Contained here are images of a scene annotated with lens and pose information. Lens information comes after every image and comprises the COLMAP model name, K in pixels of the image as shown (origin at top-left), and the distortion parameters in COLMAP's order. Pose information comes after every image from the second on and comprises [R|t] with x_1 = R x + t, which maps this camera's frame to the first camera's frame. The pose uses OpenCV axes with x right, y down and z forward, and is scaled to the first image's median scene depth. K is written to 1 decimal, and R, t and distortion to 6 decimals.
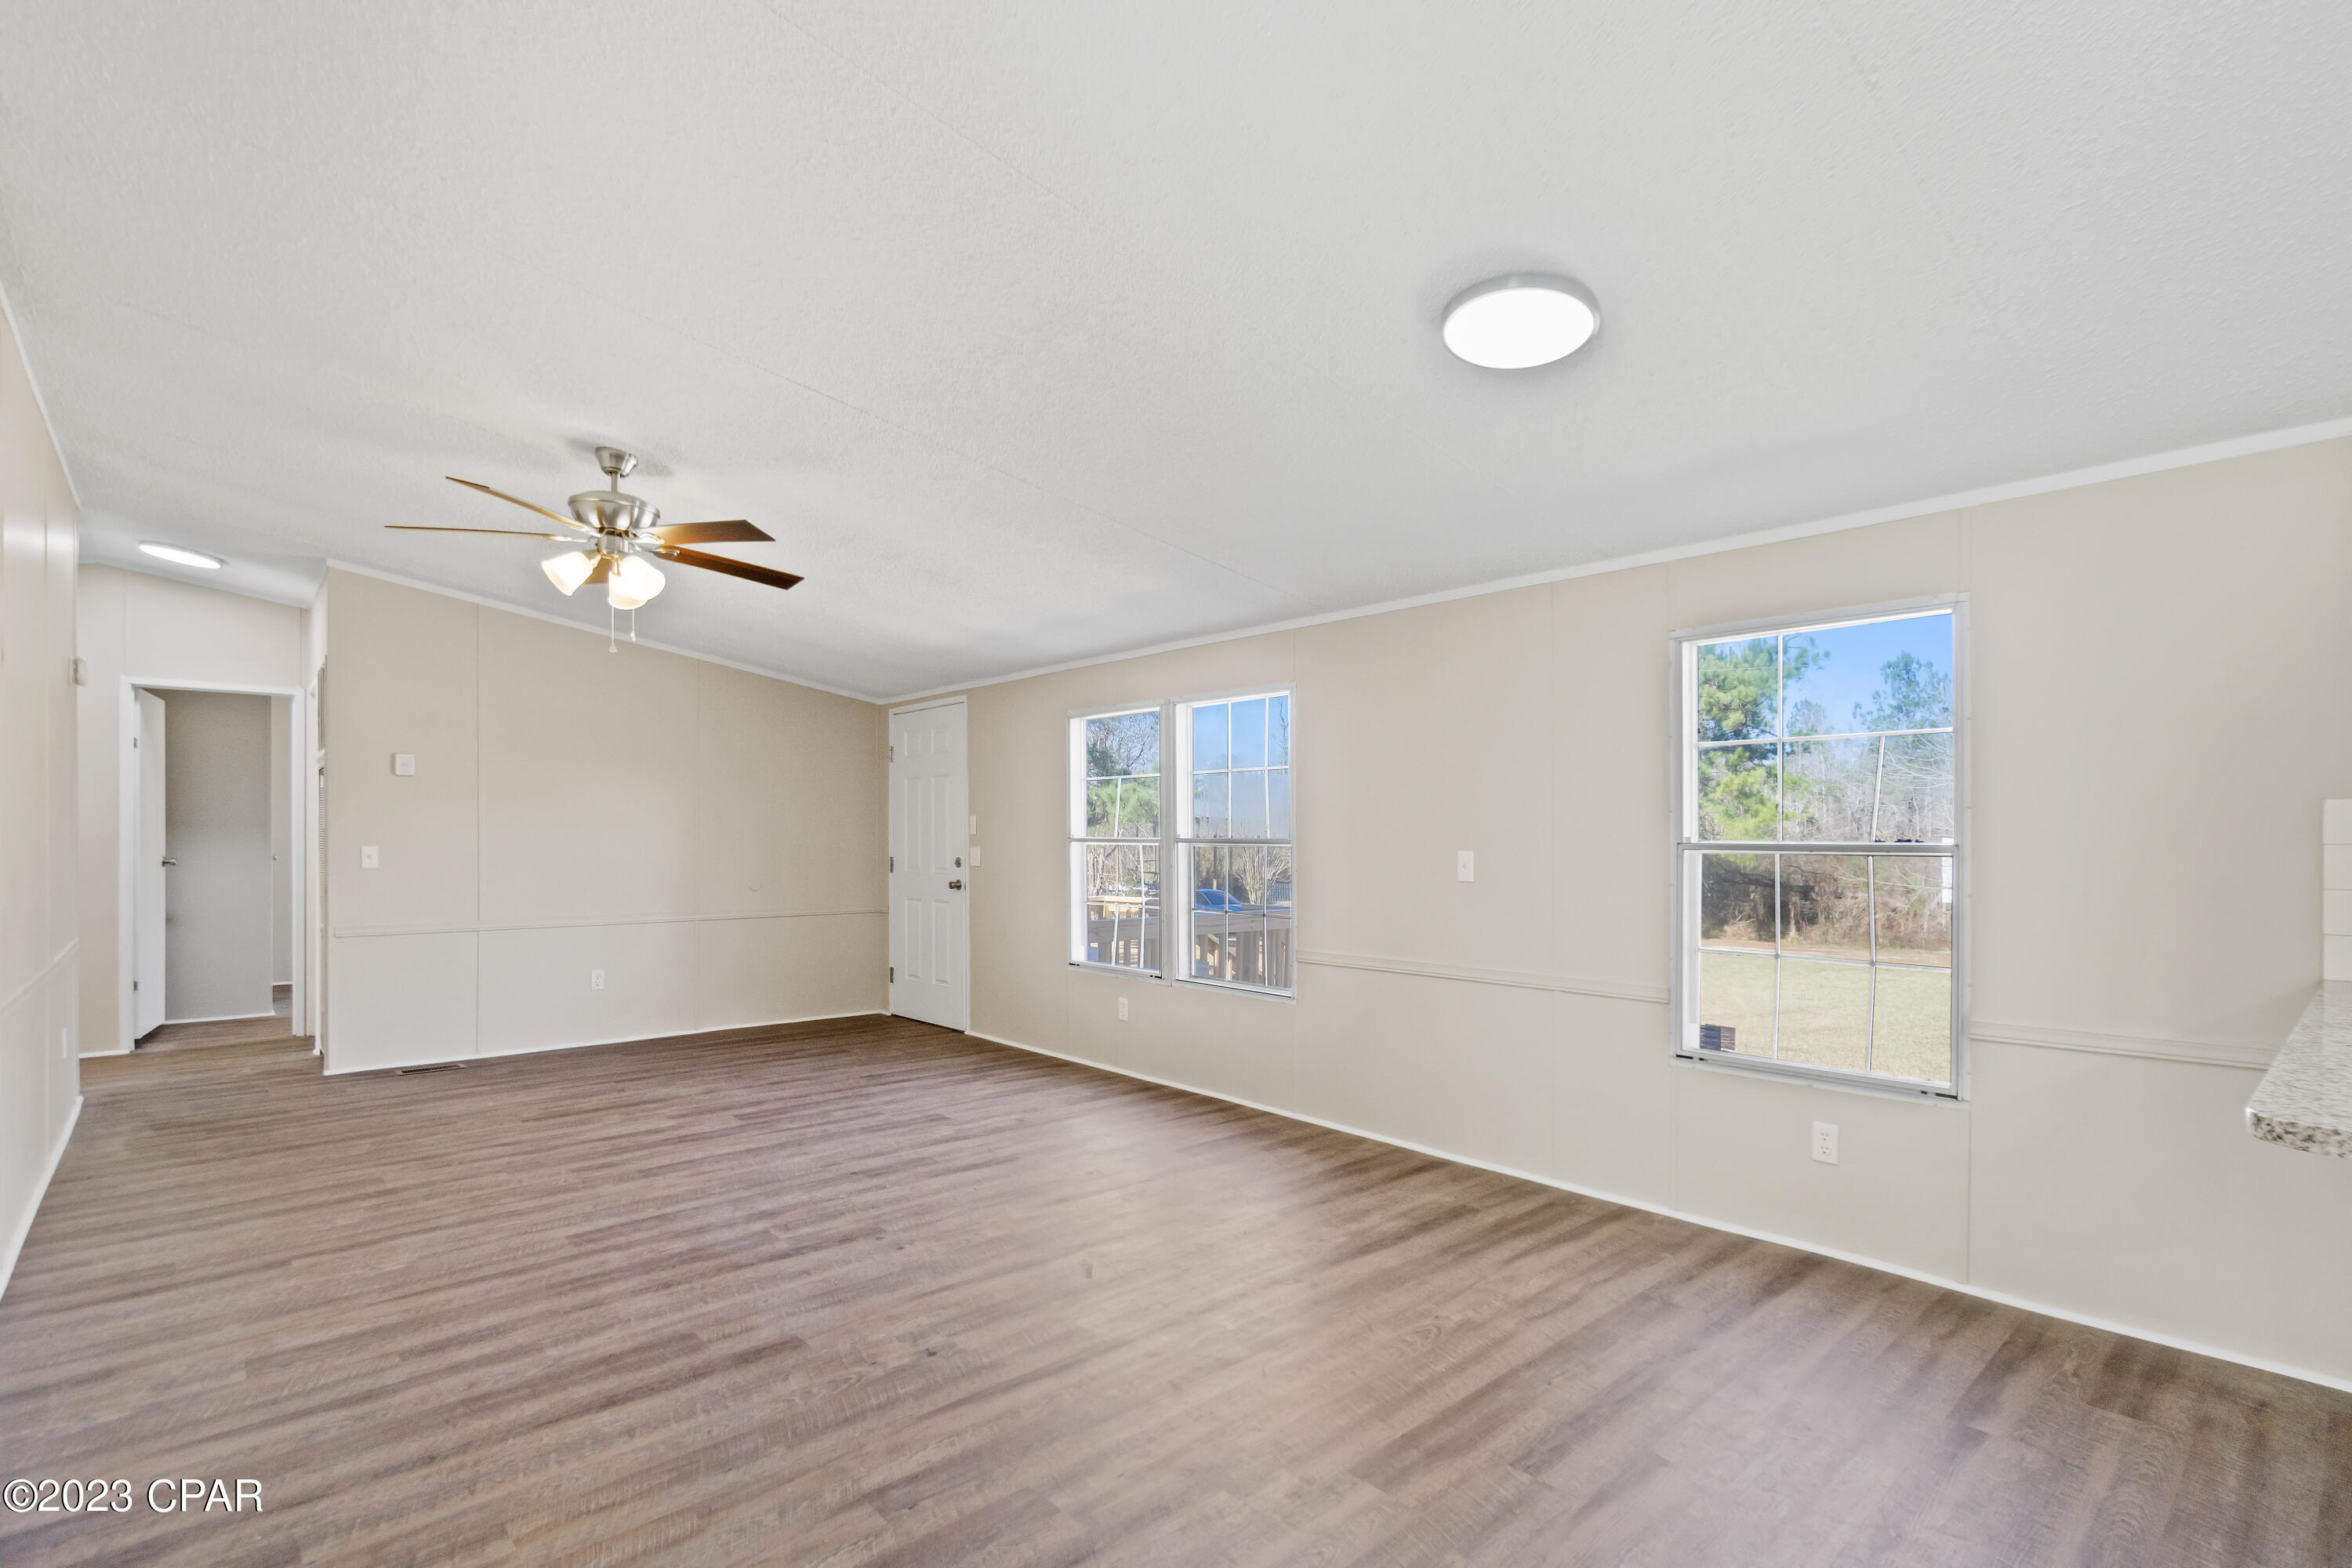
lens RADIAL K [[1099.9, 0, 1175.3], [0, 1099.9, 806.8], [0, 0, 1]] dist [-0.003285, -0.000166]
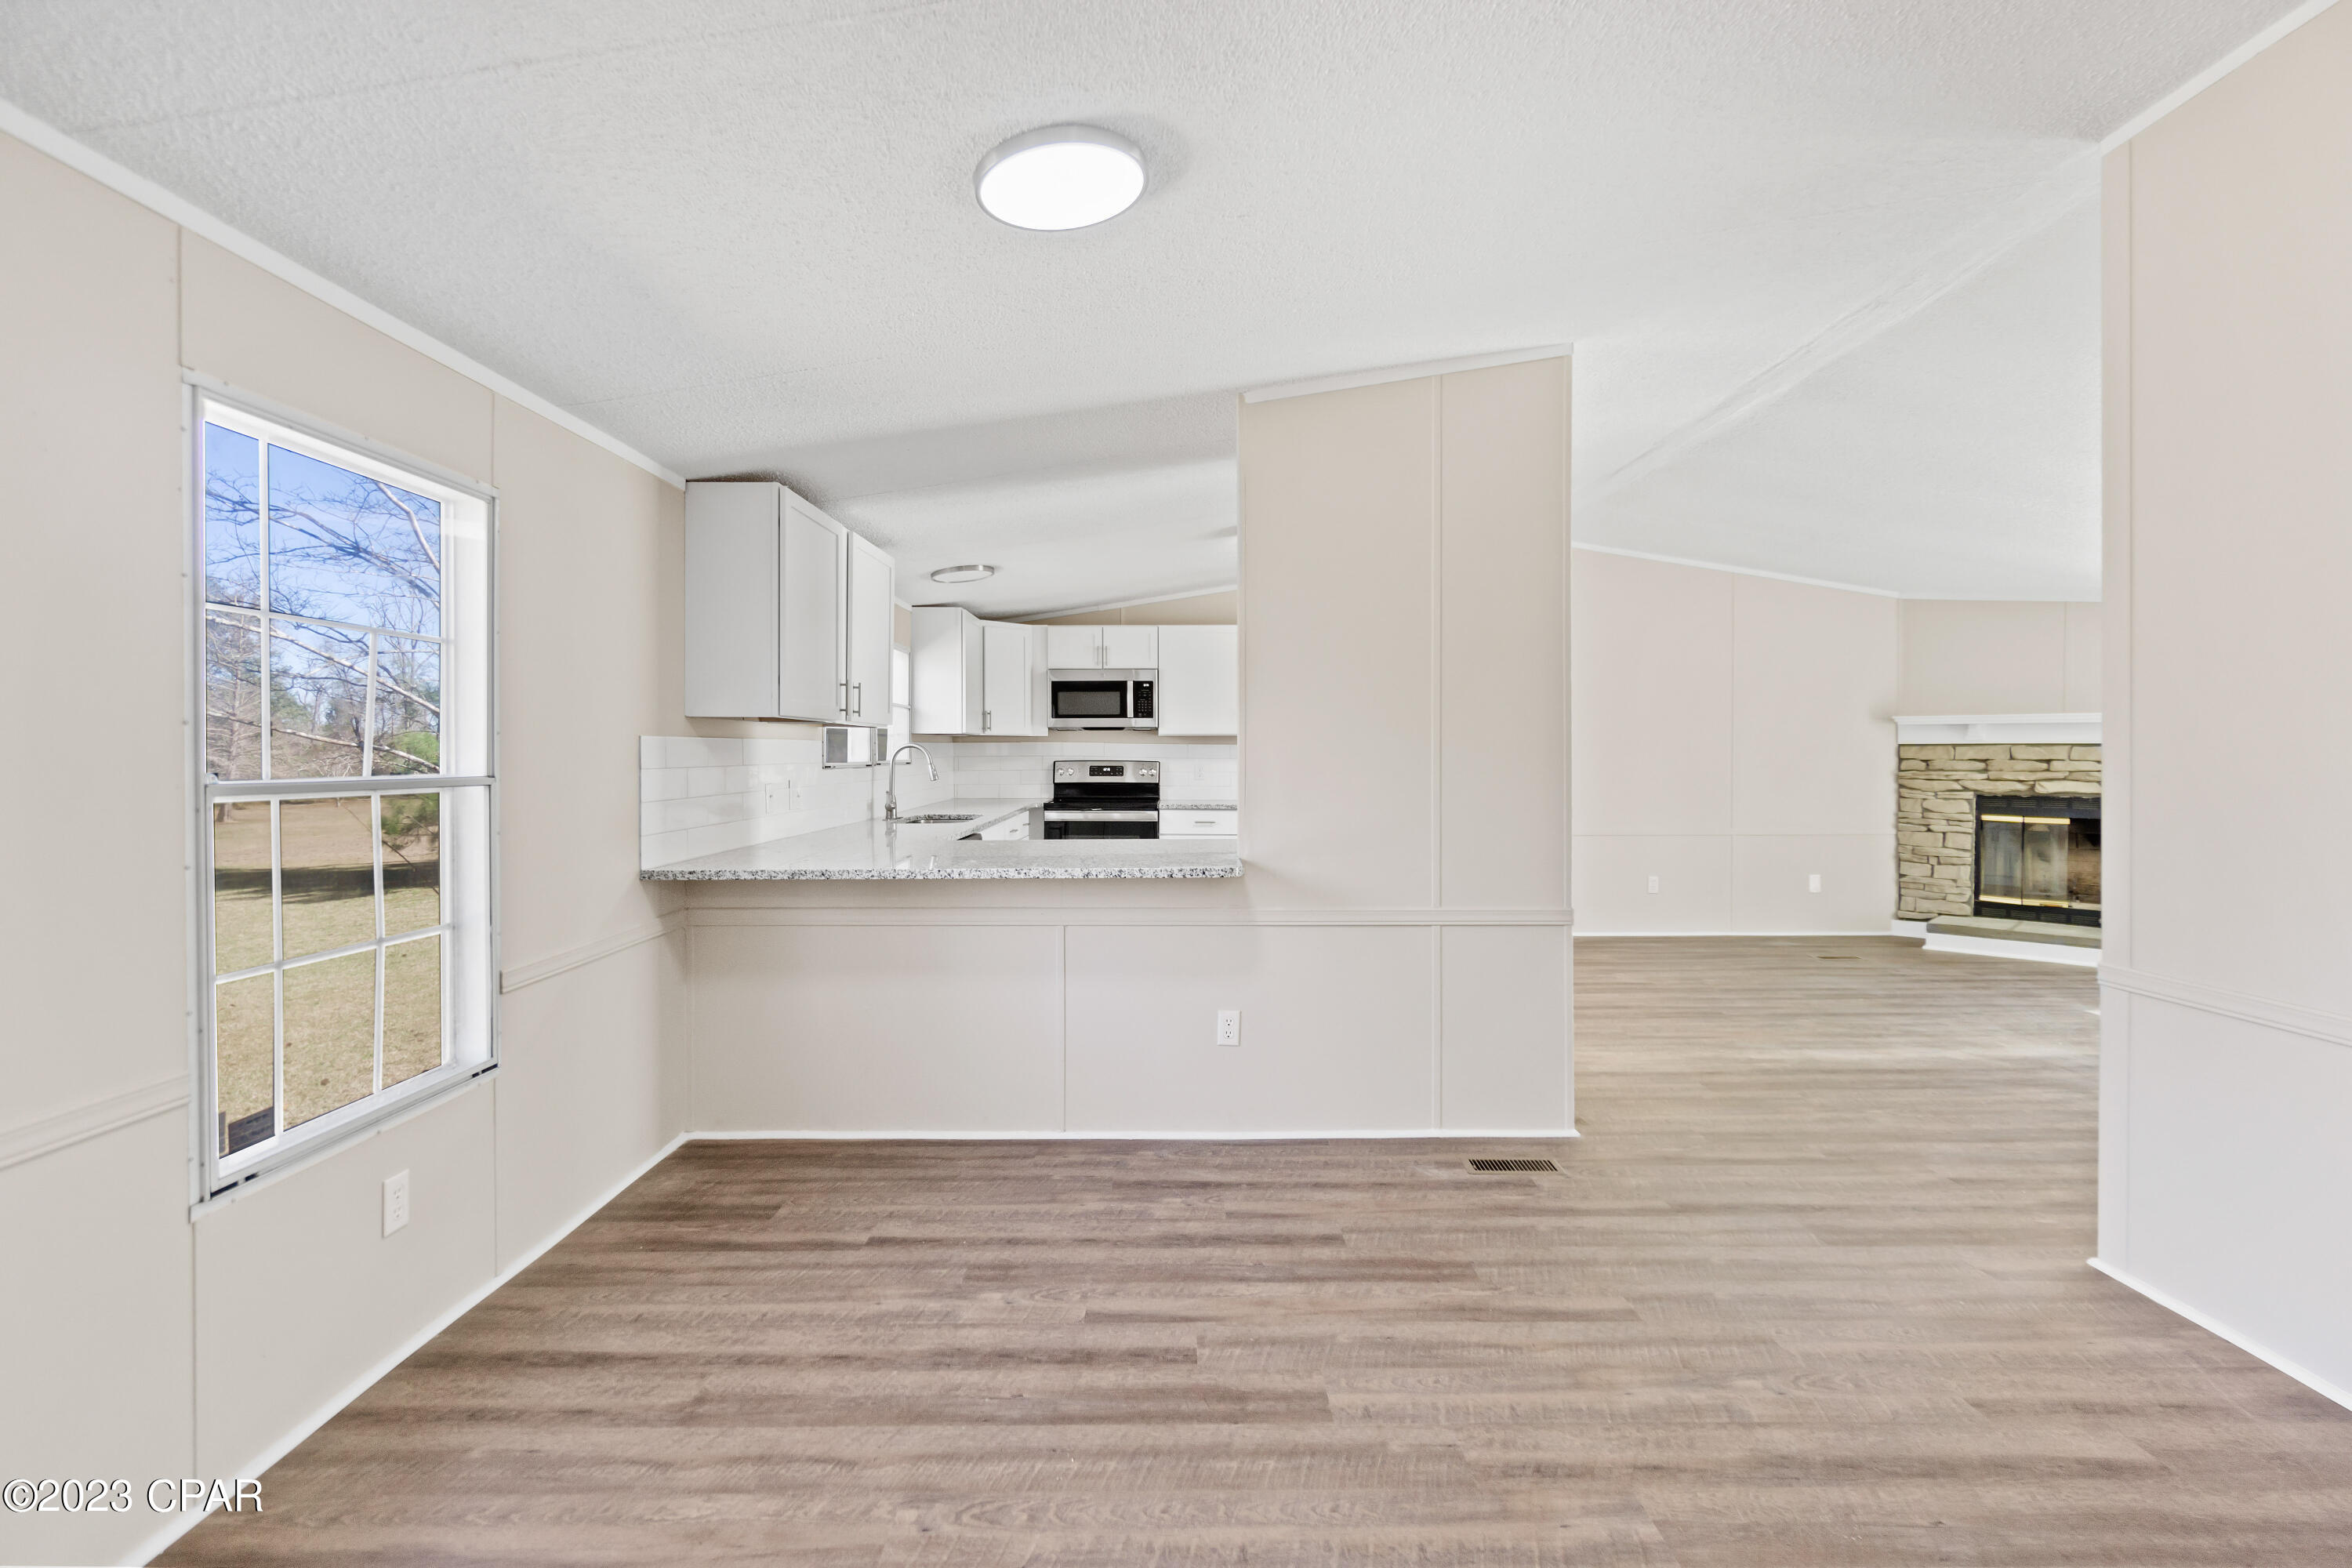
lens RADIAL K [[1099.9, 0, 1180.4], [0, 1099.9, 767.1], [0, 0, 1]] dist [-0.003285, -0.000166]
pose [[-0.748627, -0.007403, 0.662950, -0.321787], [-0.012585, 0.999916, -0.003047, 0.027534], [-0.662872, -0.010624, -0.748657, 1.536730]]
